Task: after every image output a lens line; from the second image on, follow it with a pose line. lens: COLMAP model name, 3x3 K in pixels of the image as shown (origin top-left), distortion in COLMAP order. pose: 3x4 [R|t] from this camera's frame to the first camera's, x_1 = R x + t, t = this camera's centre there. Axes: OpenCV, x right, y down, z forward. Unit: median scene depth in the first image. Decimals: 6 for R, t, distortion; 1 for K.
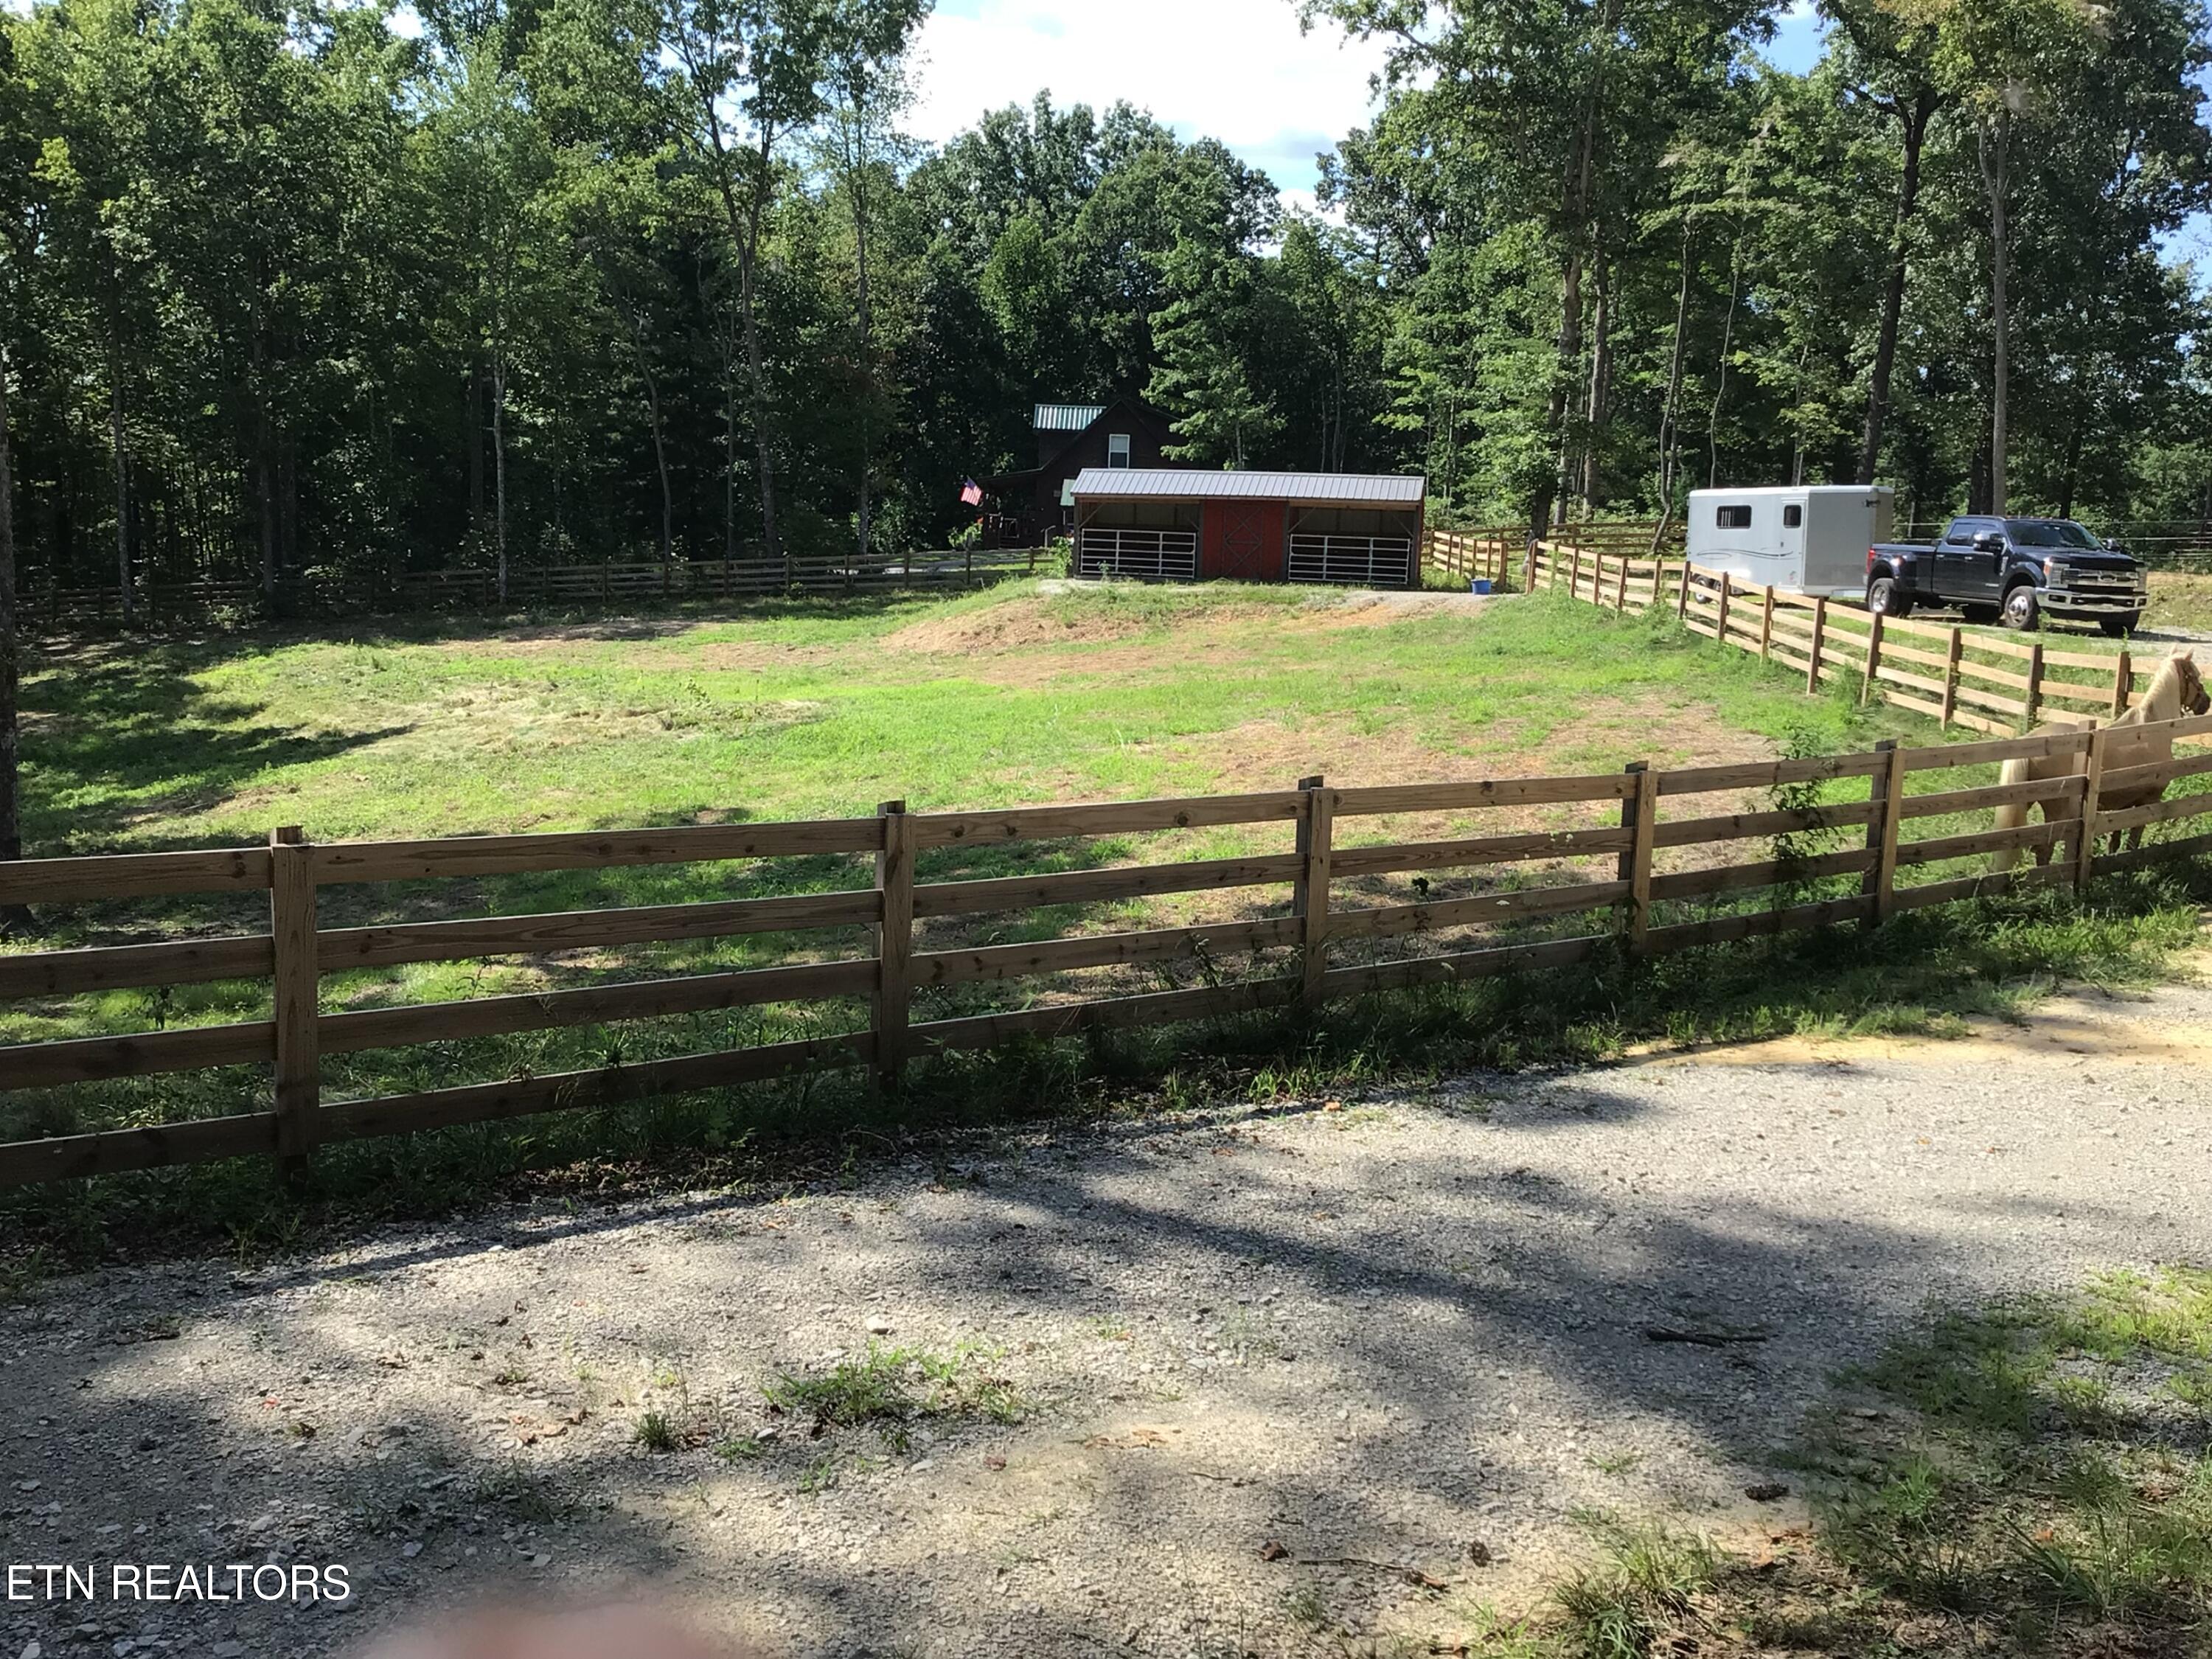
lens RADIAL K [[1992.4, 0, 1106.4], [0, 1992.4, 828.3], [0, 0, 1]] dist [-0.015397, -0.007682]
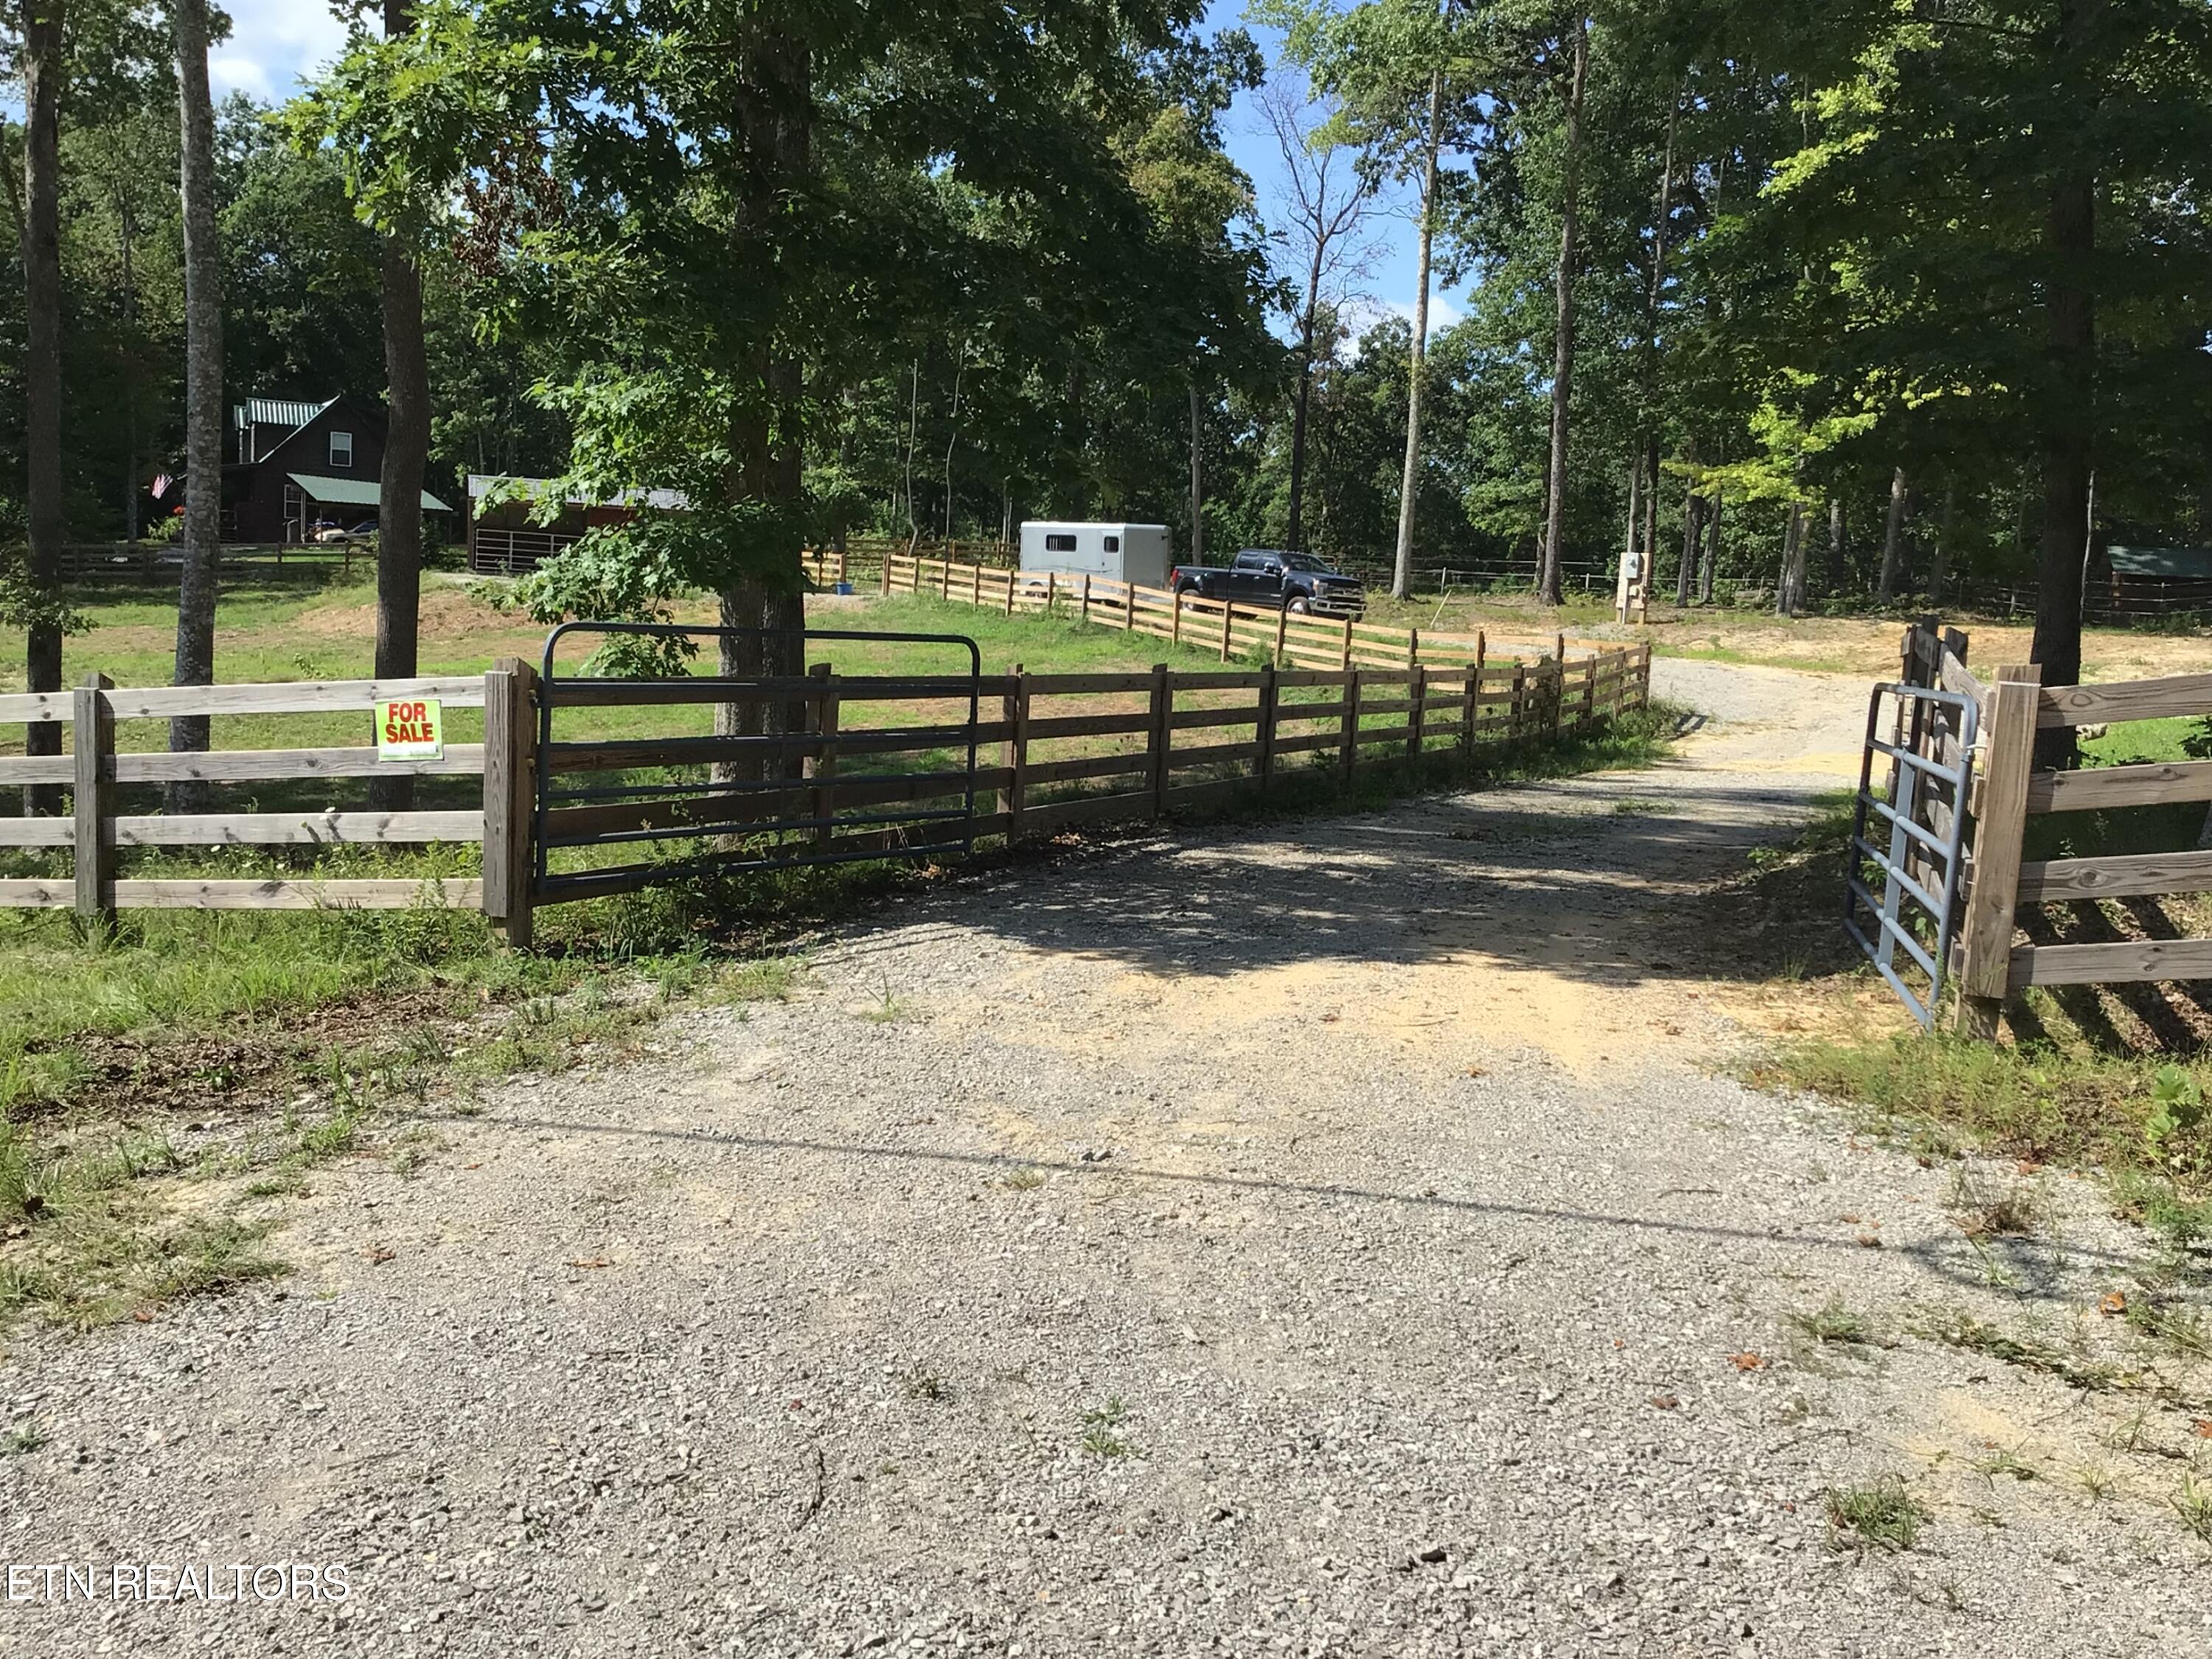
lens RADIAL K [[1992.4, 0, 1105.5], [0, 1992.4, 830.0], [0, 0, 1]] dist [-0.015397, -0.007682]
pose [[0.885912, -0.034056, 0.462601, -0.324886], [0.034033, 0.999385, 0.008398, 0.034931], [-0.462603, 0.008304, 0.886527, -0.258910]]
